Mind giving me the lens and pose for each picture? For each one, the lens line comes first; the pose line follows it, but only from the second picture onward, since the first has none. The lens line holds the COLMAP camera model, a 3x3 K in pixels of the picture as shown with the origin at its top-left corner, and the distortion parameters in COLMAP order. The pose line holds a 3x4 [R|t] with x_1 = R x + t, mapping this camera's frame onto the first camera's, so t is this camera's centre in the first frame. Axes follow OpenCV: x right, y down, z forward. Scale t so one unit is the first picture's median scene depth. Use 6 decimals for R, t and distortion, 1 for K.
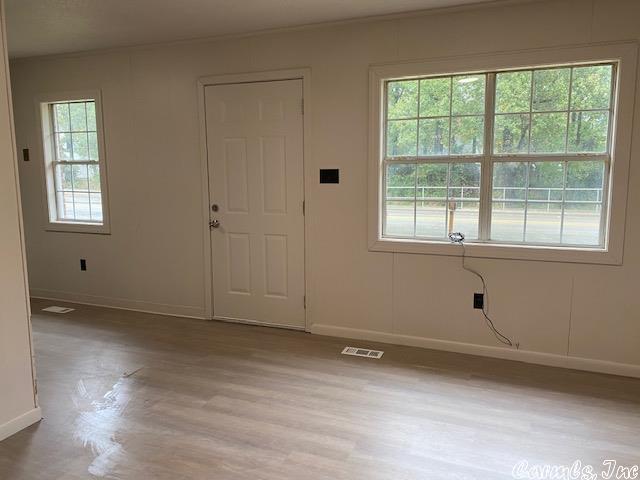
lens RADIAL K [[482.0, 0, 320.0], [0, 482.0, 240.0], [0, 0, 1]] dist [0.010111, 0.000898]
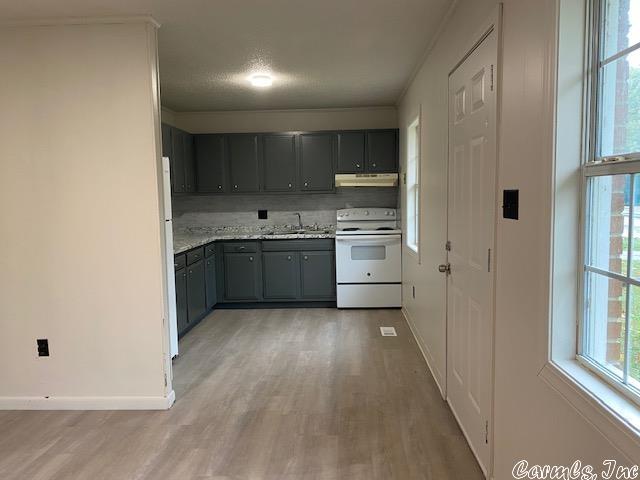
lens RADIAL K [[482.9, 0, 320.0], [0, 482.9, 240.0], [0, 0, 1]] dist [0.022817, -0.004628]
pose [[0.327408, 0.085984, -0.940963, 0.455344], [-0.118438, 0.991731, 0.049412, -0.102951], [0.937431, 0.095268, 0.334884, 0.682513]]
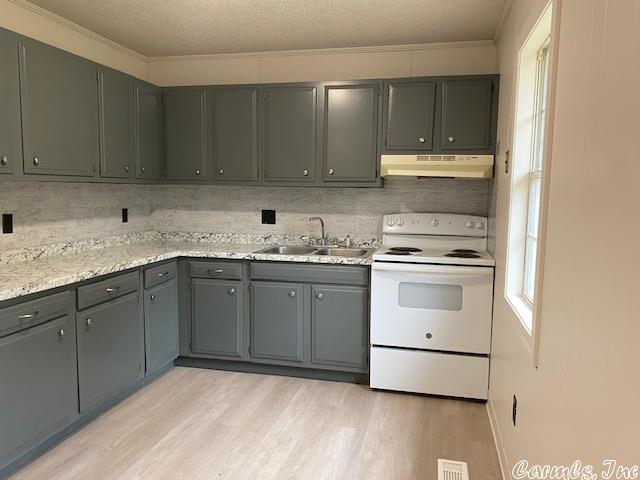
lens RADIAL K [[482.9, 0, 320.0], [0, 482.9, 240.0], [0, 0, 1]] dist [0.022817, -0.004628]
pose [[0.147937, 0.110079, -0.982852, -0.149900], [-0.156671, 0.983846, 0.086608, -0.146675], [0.976508, 0.141172, 0.162794, 1.009962]]
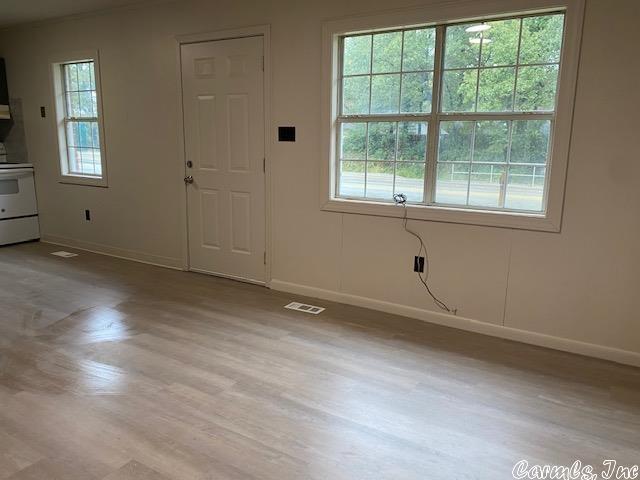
lens RADIAL K [[482.9, 0, 320.0], [0, 482.9, 240.0], [0, 0, 1]] dist [0.022817, -0.004628]
pose [[0.986907, 0.052844, -0.152391, 0.267337], [-0.044406, 0.997314, 0.058252, 0.027764], [0.155060, -0.050722, 0.986602, 0.000380]]
